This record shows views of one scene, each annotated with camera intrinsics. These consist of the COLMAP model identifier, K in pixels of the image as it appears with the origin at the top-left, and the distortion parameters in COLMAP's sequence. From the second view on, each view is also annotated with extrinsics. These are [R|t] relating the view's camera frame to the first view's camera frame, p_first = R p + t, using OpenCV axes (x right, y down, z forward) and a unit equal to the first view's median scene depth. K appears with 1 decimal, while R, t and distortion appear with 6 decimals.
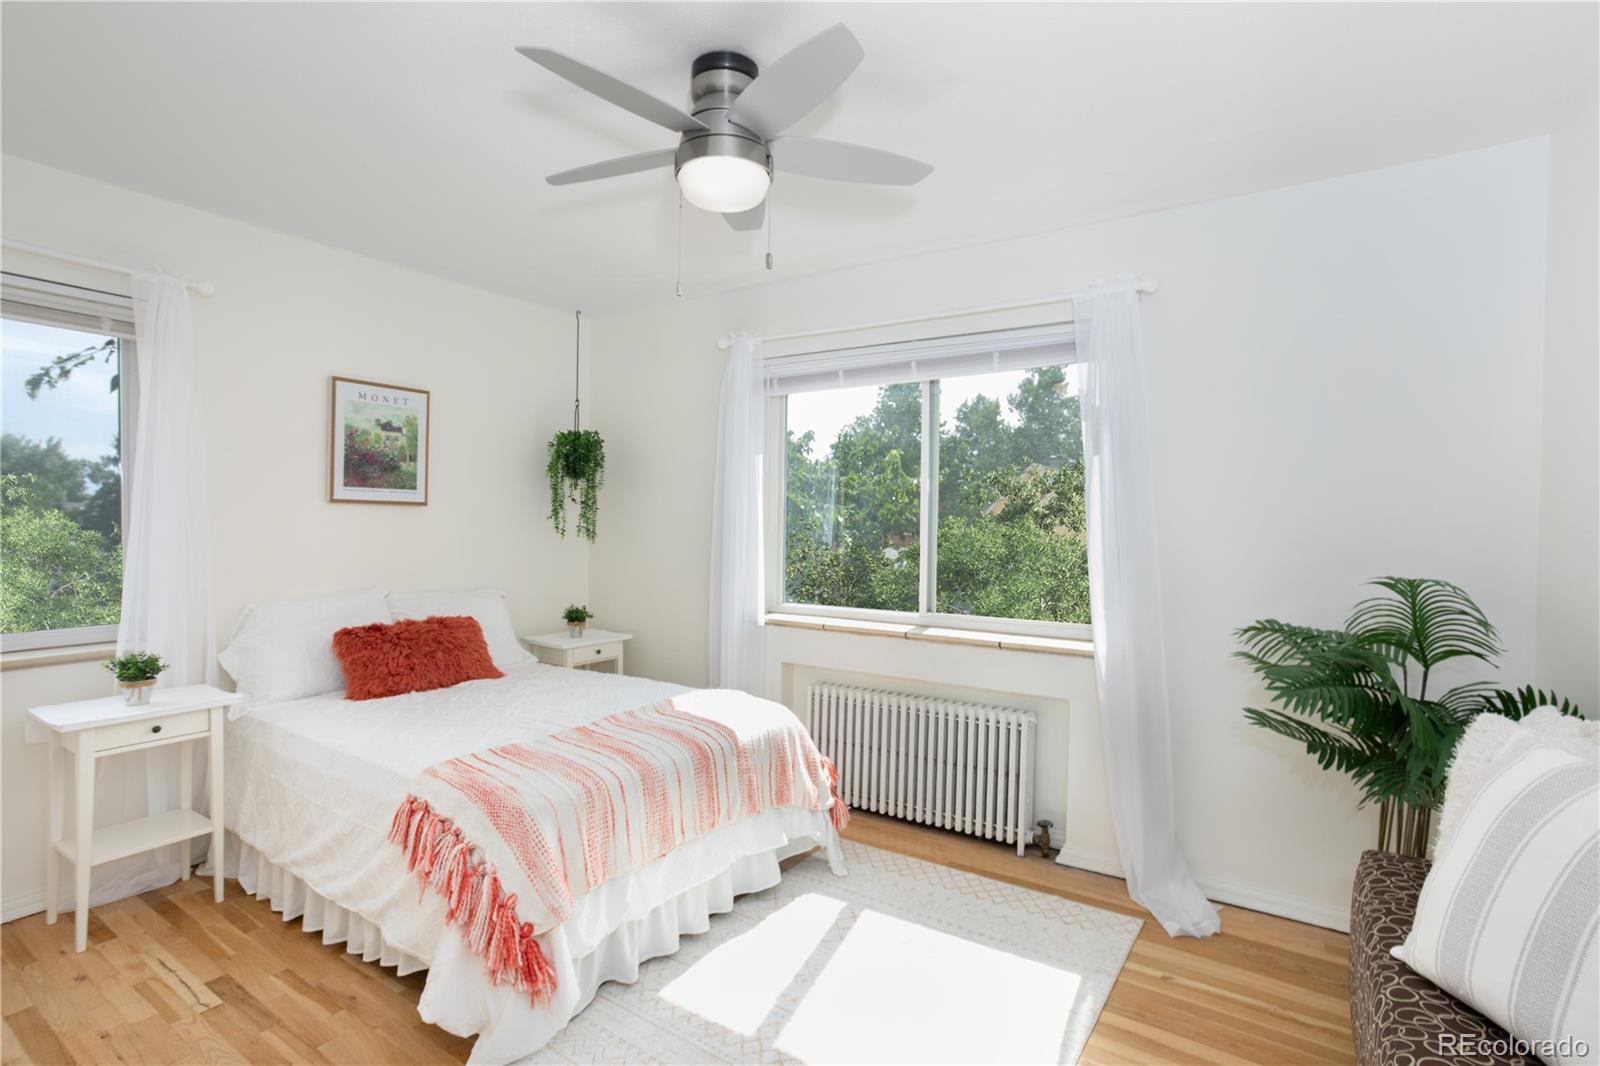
lens RADIAL K [[765.7, 0, 802.4], [0, 765.7, 529.5], [0, 0, 1]] dist [-0.069410, 0.032798]
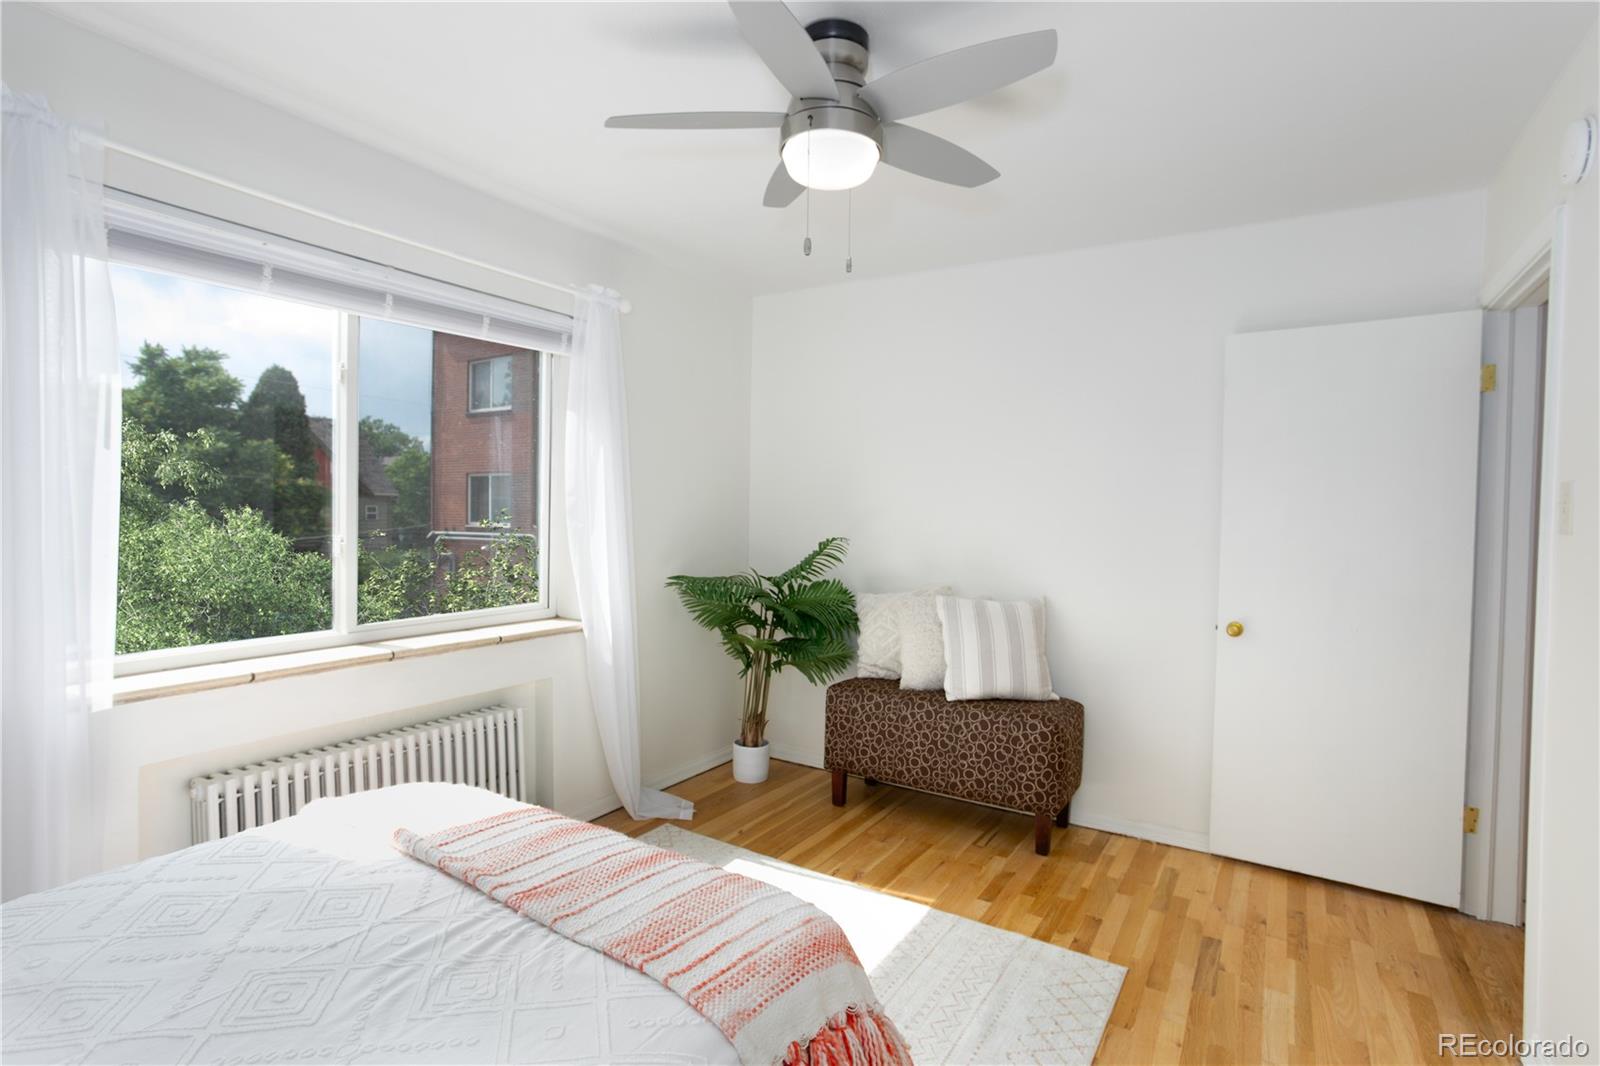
lens RADIAL K [[765.7, 0, 802.4], [0, 765.7, 529.5], [0, 0, 1]] dist [-0.069410, 0.032798]
pose [[-0.020893, -0.036126, 0.999129, -0.835396], [-0.005043, 0.999338, 0.036028, -0.022062], [-0.999769, -0.004286, -0.021061, 0.819979]]
